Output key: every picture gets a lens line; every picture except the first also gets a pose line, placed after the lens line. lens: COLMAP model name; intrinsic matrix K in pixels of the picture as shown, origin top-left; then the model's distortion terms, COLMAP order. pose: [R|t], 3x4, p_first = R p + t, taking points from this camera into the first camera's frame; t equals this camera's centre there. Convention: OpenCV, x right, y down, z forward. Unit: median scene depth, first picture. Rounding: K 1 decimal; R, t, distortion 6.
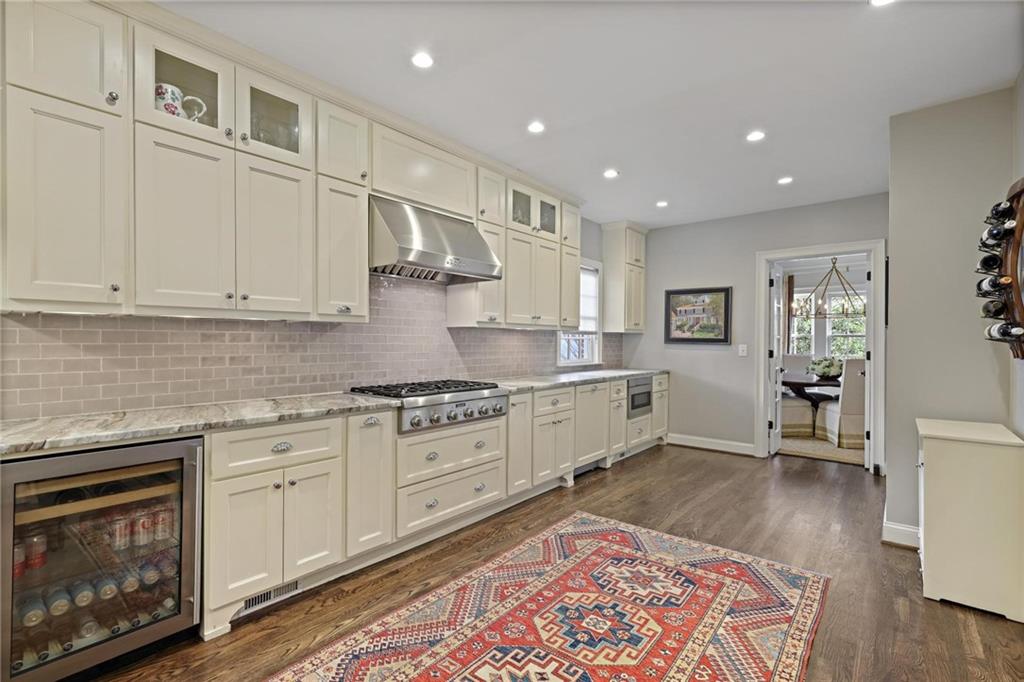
lens RADIAL K [[462.4, 0, 511.6], [0, 462.4, 338.7], [0, 0, 1]] dist [0.001420, -0.000354]
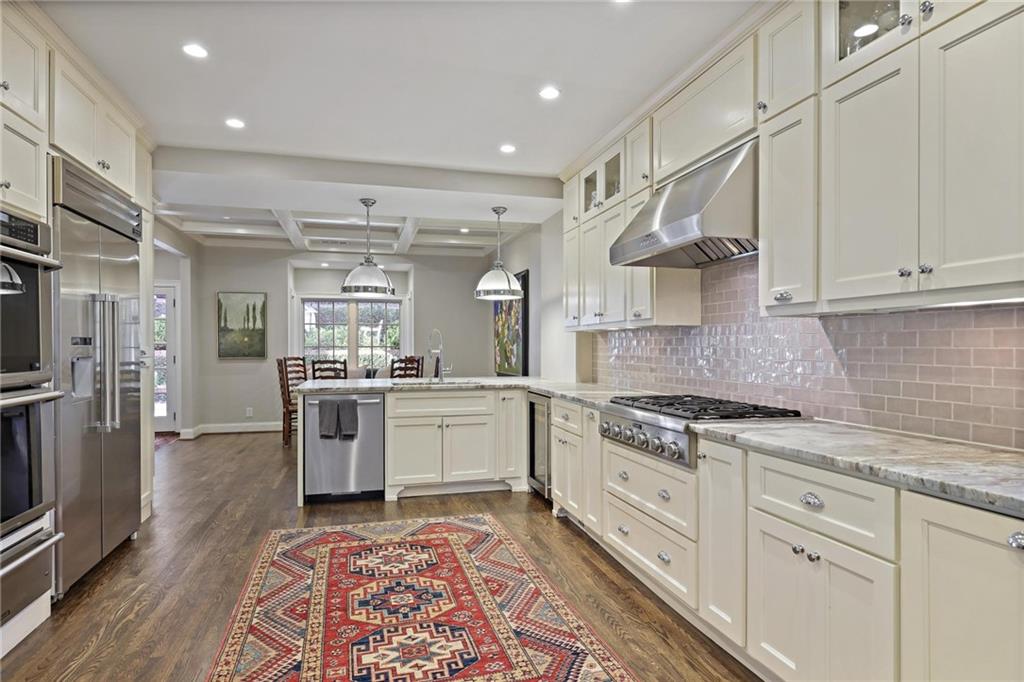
lens RADIAL K [[556.0, 0, 511.9], [0, 556.0, 338.5], [0, 0, 1]] dist [0.001424, 0.001436]
pose [[-0.564062, -0.016798, -0.825562, 0.885781], [0.003732, 0.999731, -0.022891, 0.019006], [0.825724, -0.015993, -0.563847, 1.531835]]
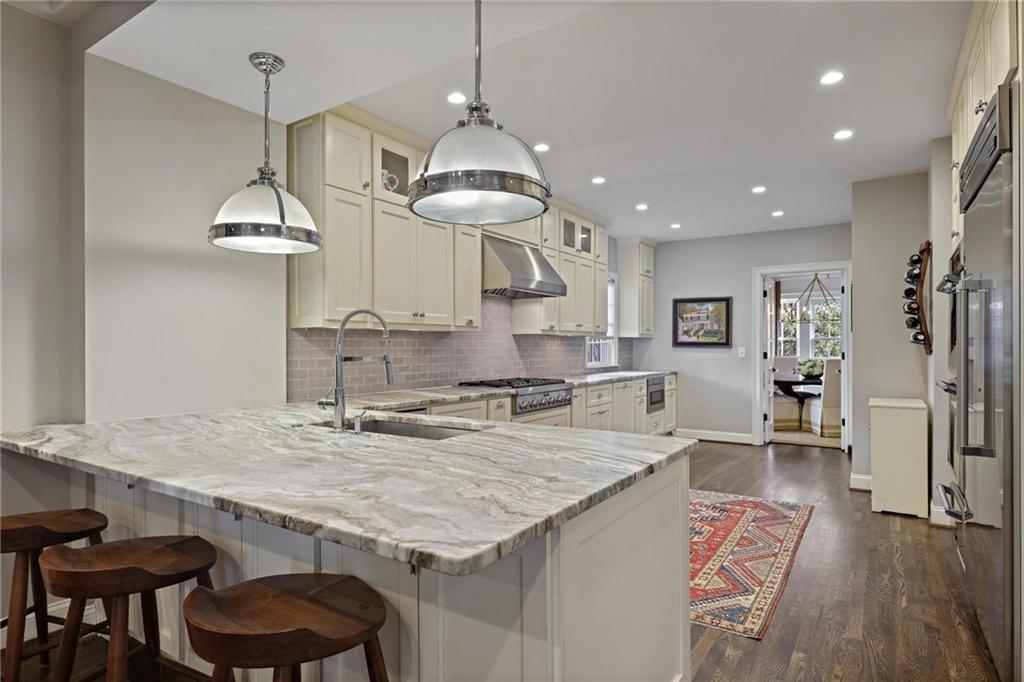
lens RADIAL K [[556.0, 0, 511.9], [0, 556.0, 338.5], [0, 0, 1]] dist [0.001424, 0.001436]
pose [[0.994413, -0.004149, 0.105481, -0.417629], [0.005019, 0.999956, -0.007983, -0.002999], [-0.105444, 0.008468, 0.994389, -0.611001]]
